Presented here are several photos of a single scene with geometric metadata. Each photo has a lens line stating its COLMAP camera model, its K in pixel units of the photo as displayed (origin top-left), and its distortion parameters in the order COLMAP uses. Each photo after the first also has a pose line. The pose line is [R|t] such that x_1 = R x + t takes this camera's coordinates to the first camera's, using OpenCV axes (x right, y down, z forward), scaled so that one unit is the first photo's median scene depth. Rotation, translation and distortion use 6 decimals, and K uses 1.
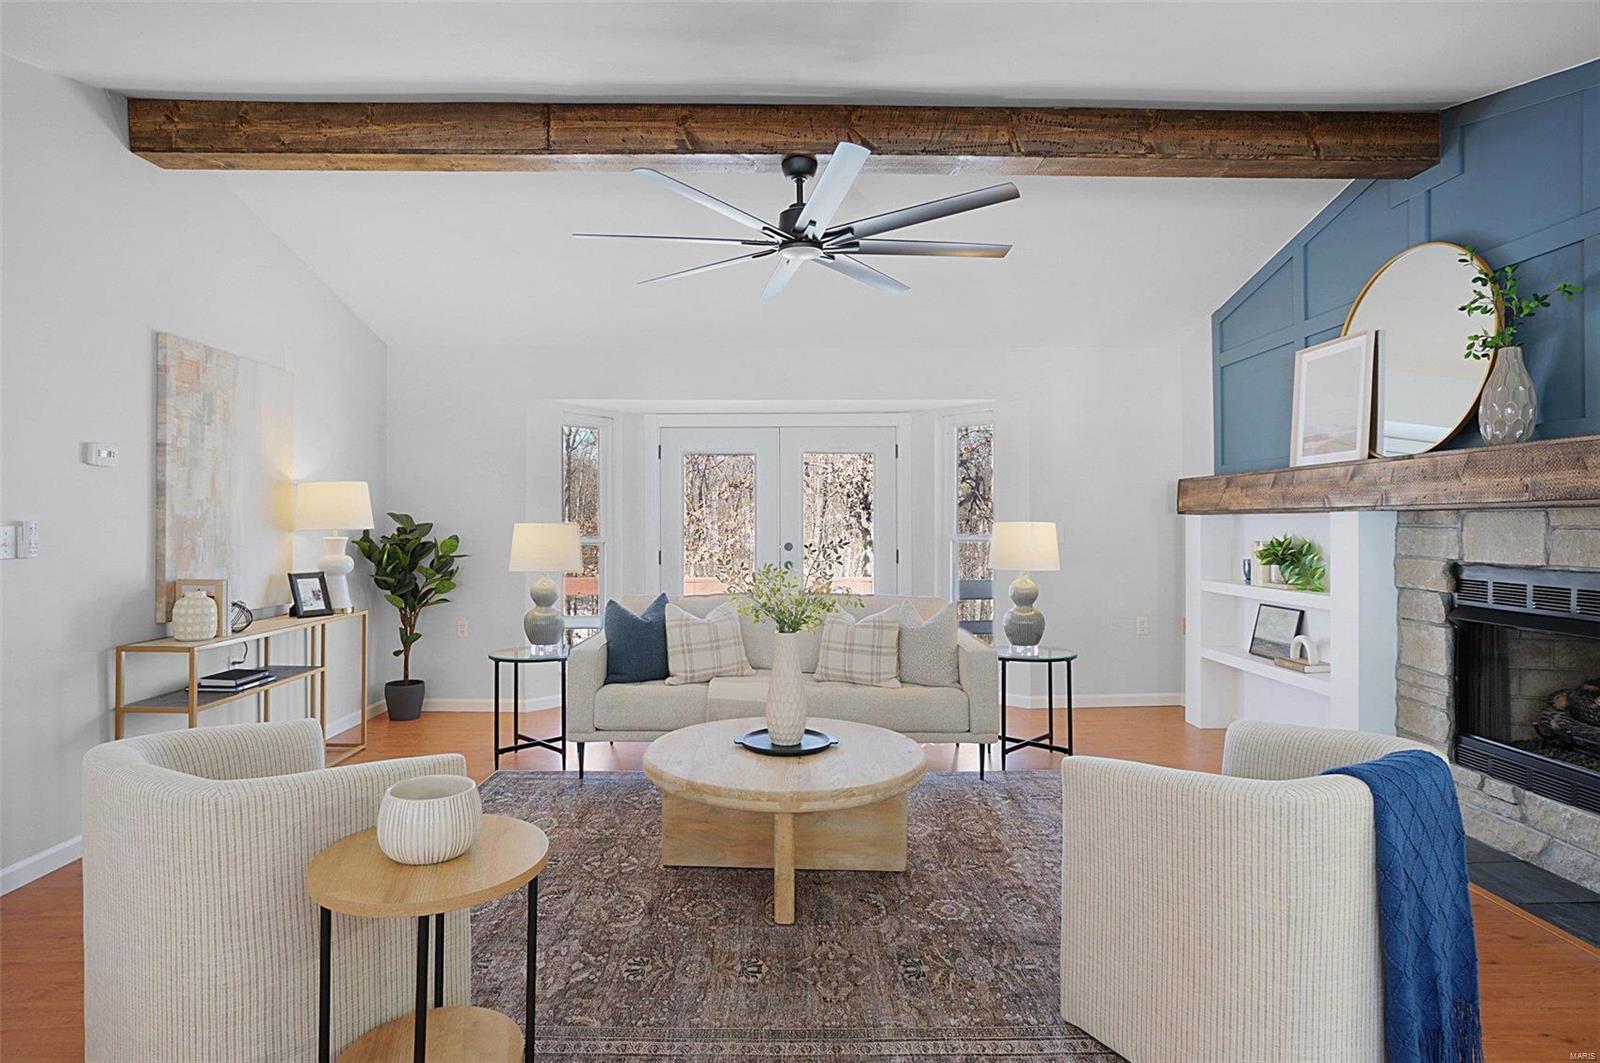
lens RADIAL K [[823.3, 0, 793.4], [0, 823.3, 524.7], [0, 0, 1]] dist [-0.038897, 0.016079]
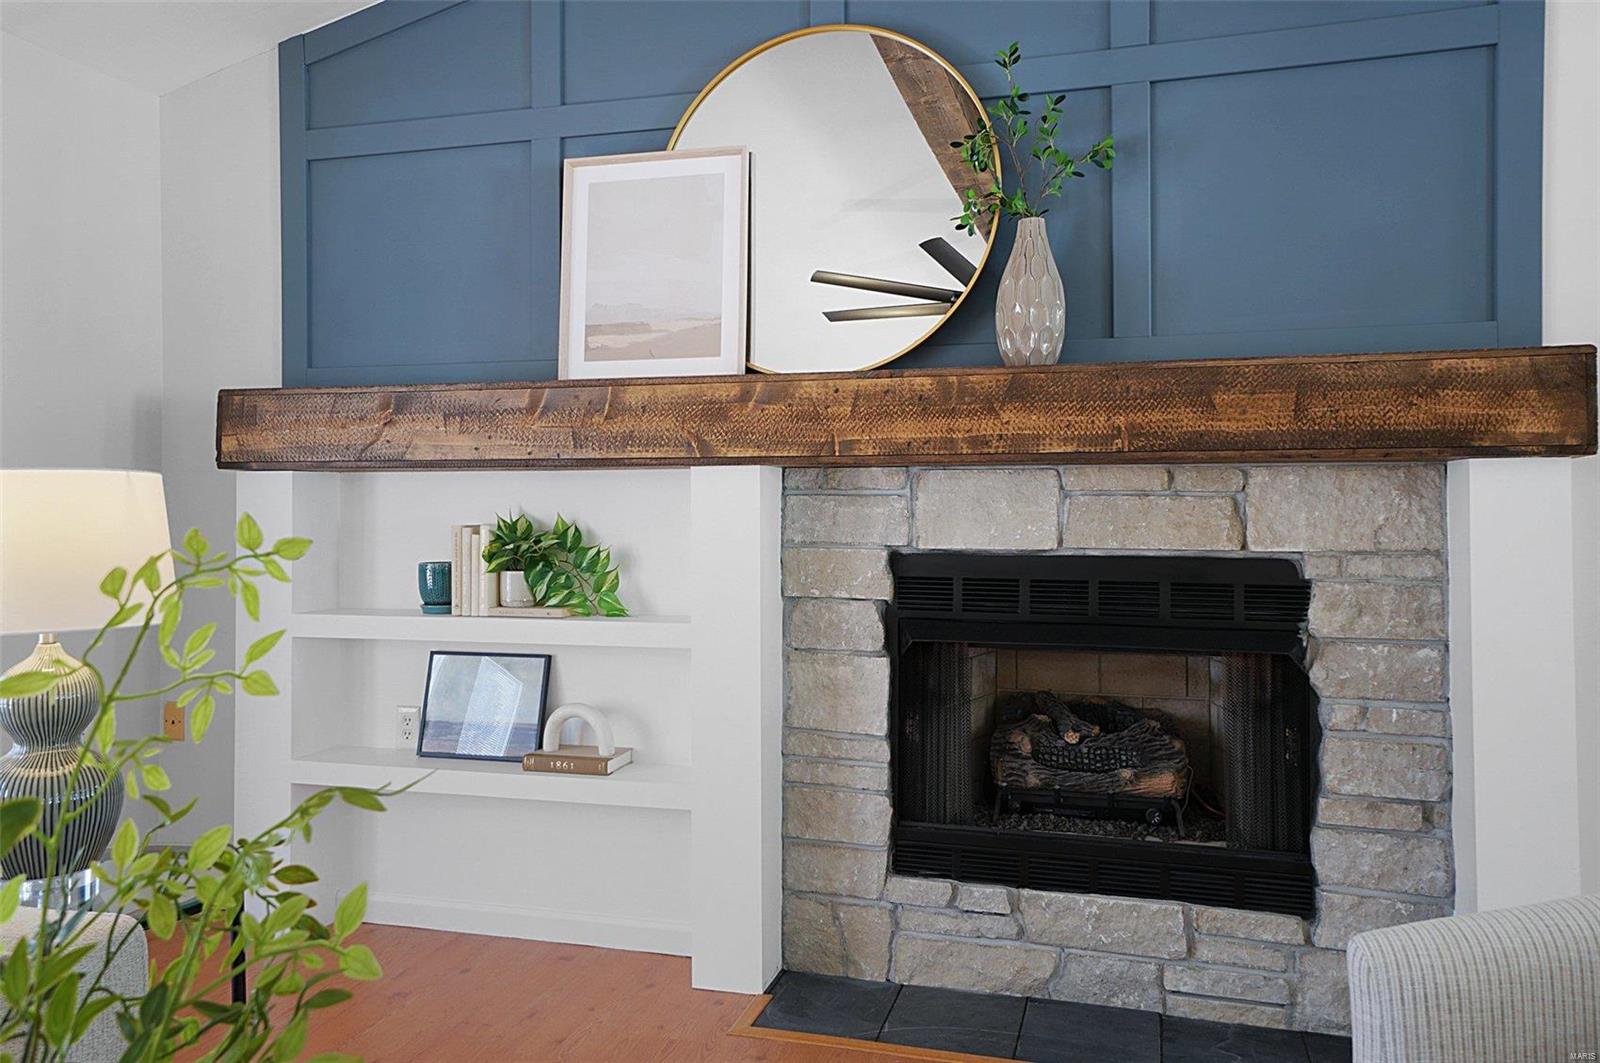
lens RADIAL K [[1217.0, 0, 804.3], [0, 1217.0, 492.0], [0, 0, 1]] dist [0.028142, 0.011060]
pose [[0.302901, 0.009385, 0.952976, -0.096880], [0.002367, 0.999941, -0.010599, 0.011160], [-0.953019, 0.005466, 0.302861, 0.764608]]
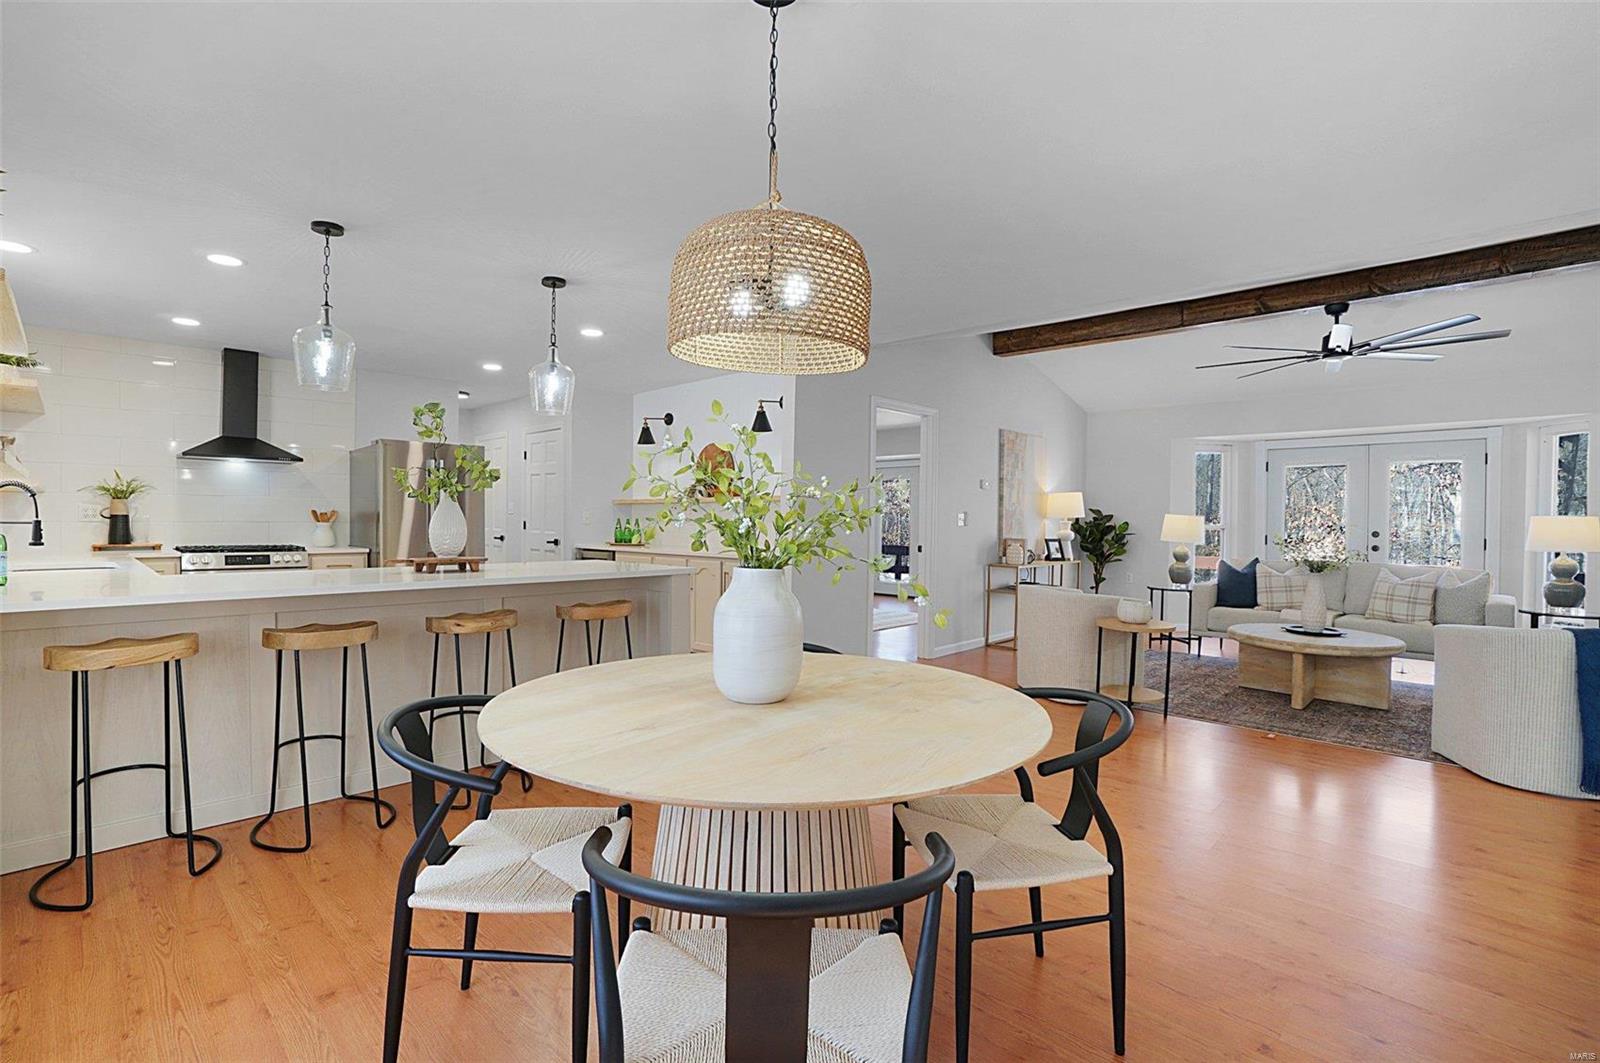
lens RADIAL K [[733.9, 0, 794.6], [0, 733.9, 527.9], [0, 0, 1]] dist [-0.054041, 0.016074]
pose [[0.699667, 0.017607, -0.714253, 0.287685], [-0.009330, 0.999836, 0.015507, 0.013569], [0.714409, -0.004185, 0.699716, -0.866502]]
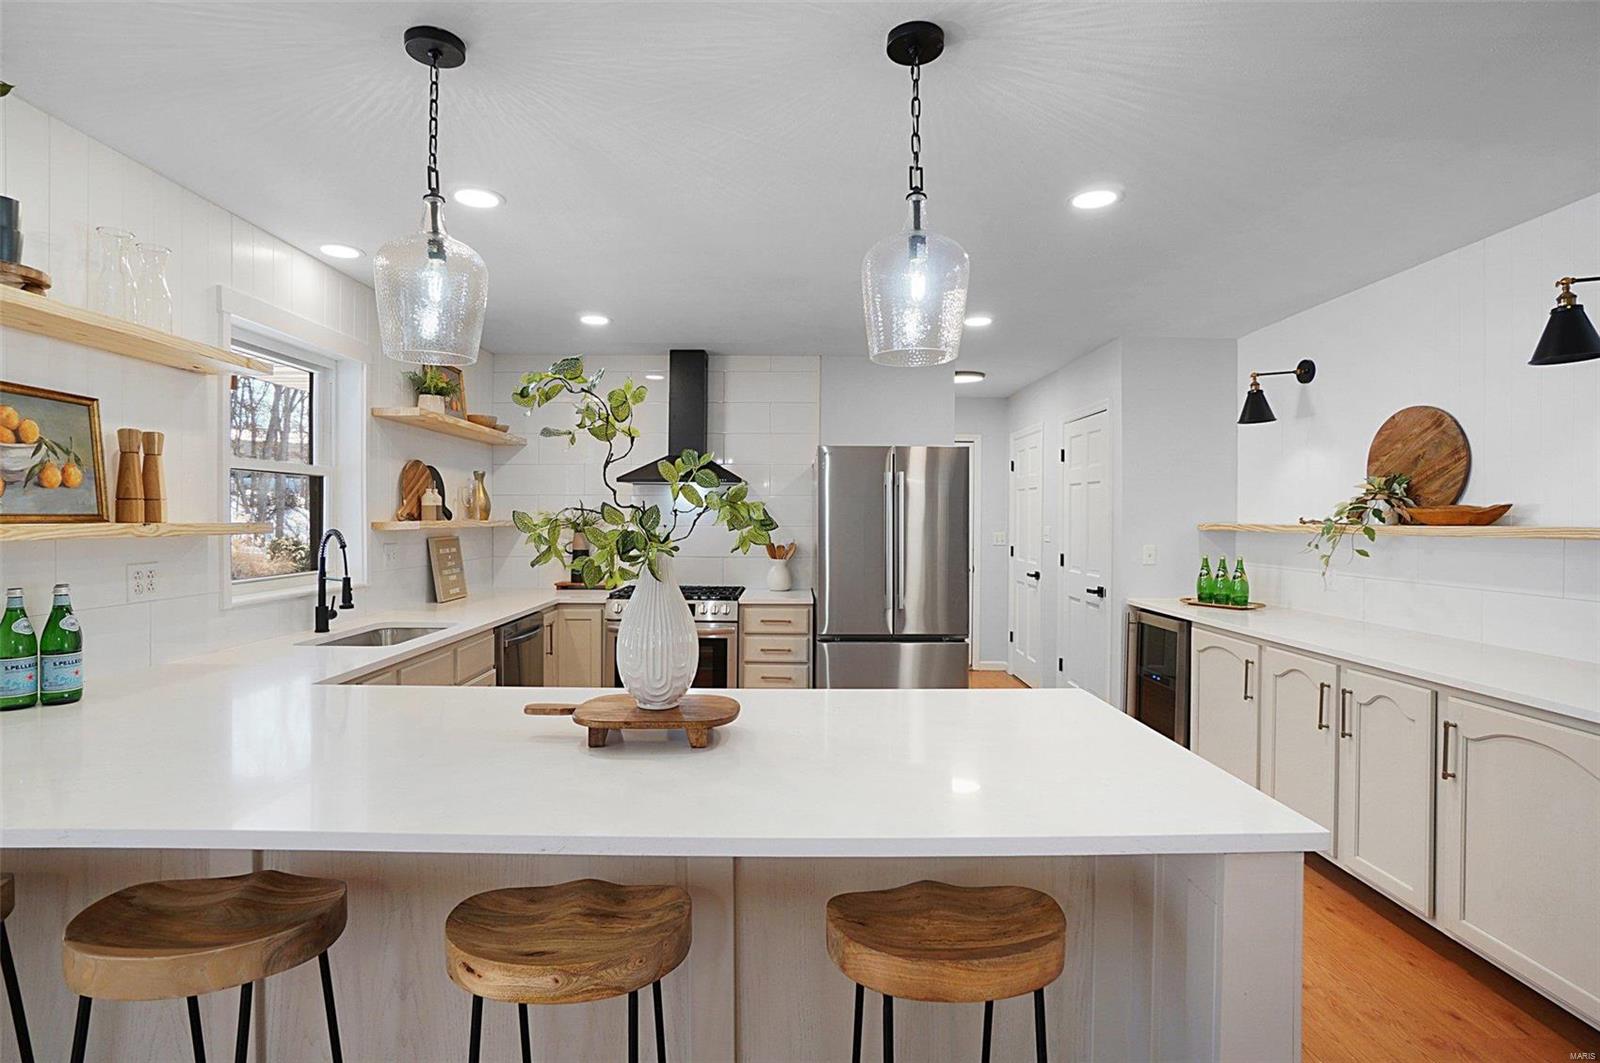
lens RADIAL K [[765.1, 0, 801.3], [0, 765.1, 523.4], [0, 0, 1]] dist [-0.029311, 0.004116]
pose [[-0.020140, 0.009728, -0.999750, -0.306805], [-0.001264, 0.999952, 0.009755, -0.042900], [0.999796, 0.001460, -0.020126, -0.397331]]
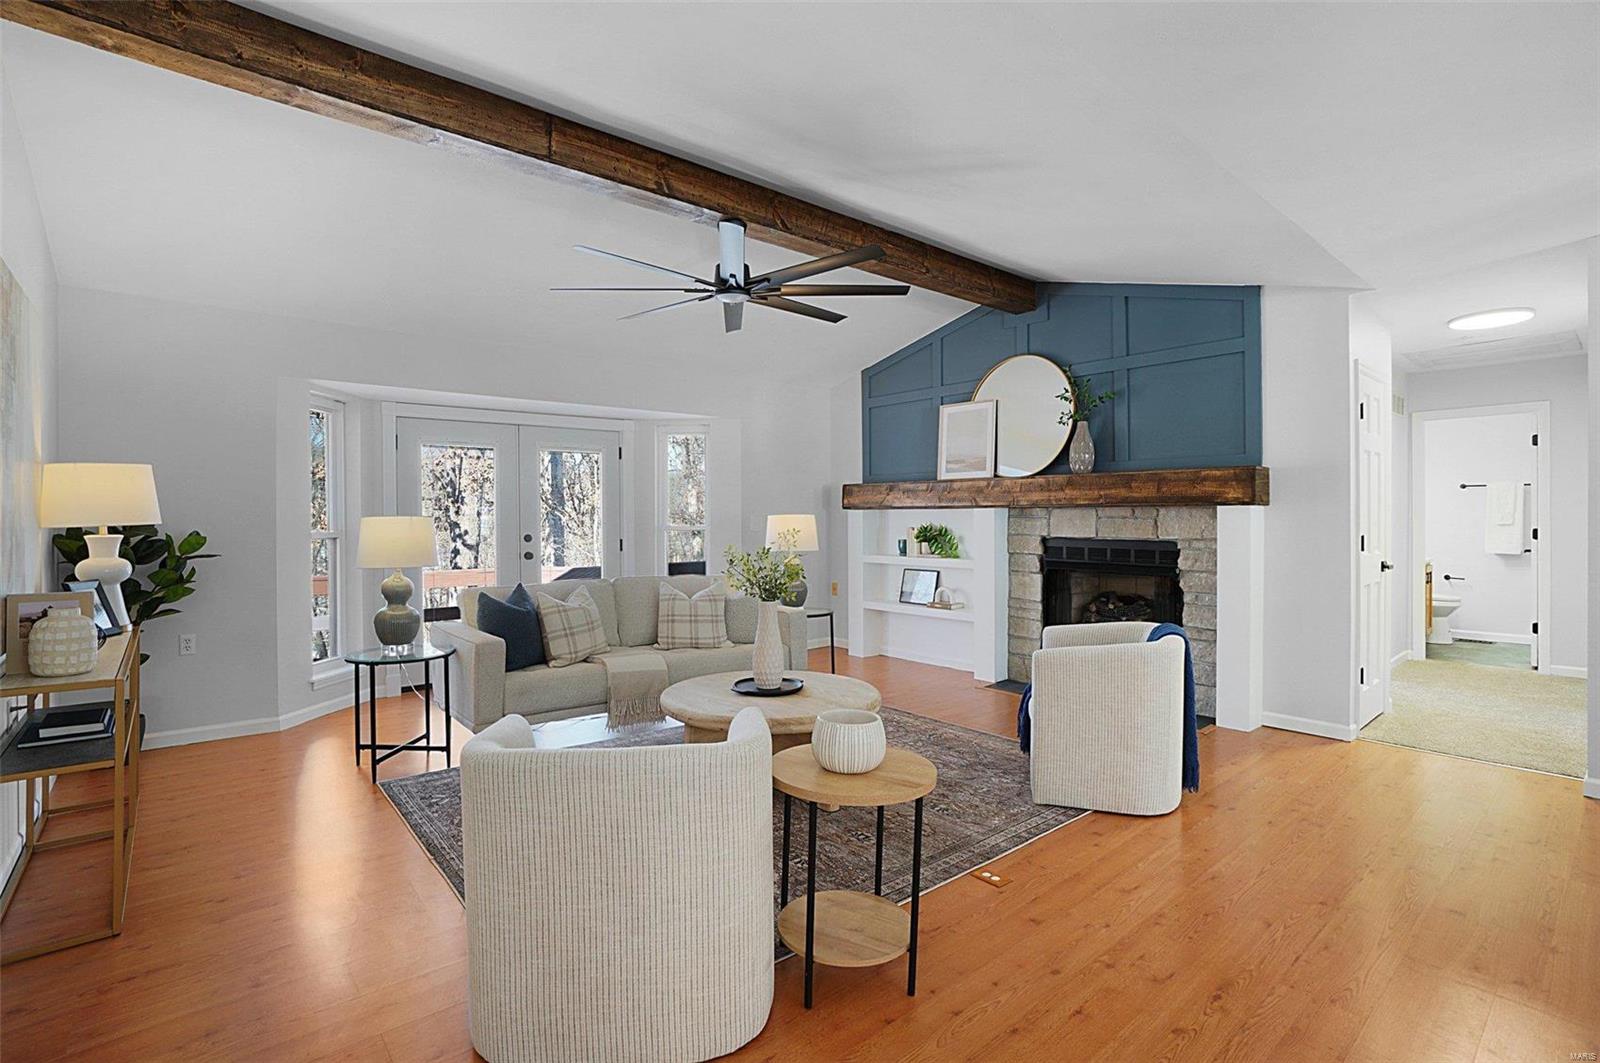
lens RADIAL K [[756.6, 0, 799.2], [0, 756.6, 522.2], [0, 0, 1]] dist [-0.038749, 0.005678]
pose [[0.774827, -0.006453, 0.632140, -0.636129], [0.002785, 0.999973, 0.006794, 0.001043], [-0.632167, -0.003503, 0.774825, 0.052707]]
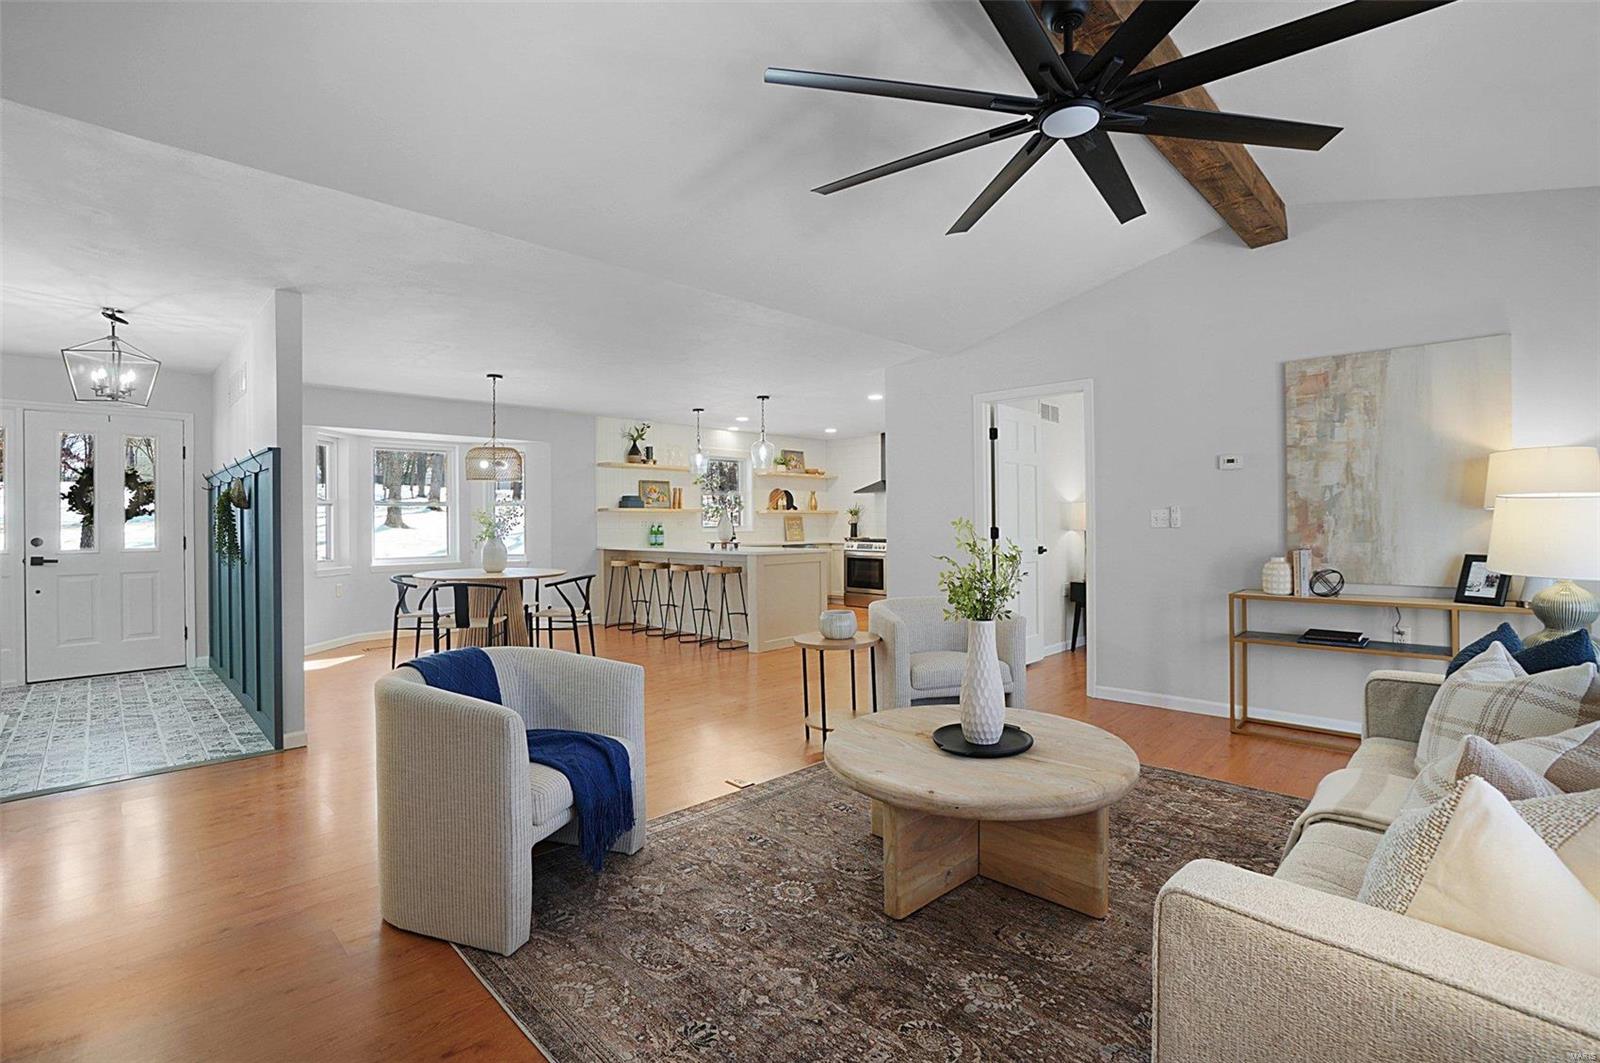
lens RADIAL K [[733.9, 0, 794.9], [0, 733.9, 513.4], [0, 0, 1]] dist [-0.054041, 0.016074]
pose [[-0.723586, -0.002861, -0.690228, 0.625445], [0.009015, 0.999867, -0.013596, 0.020368], [0.690175, -0.016061, -0.723464, 1.290671]]
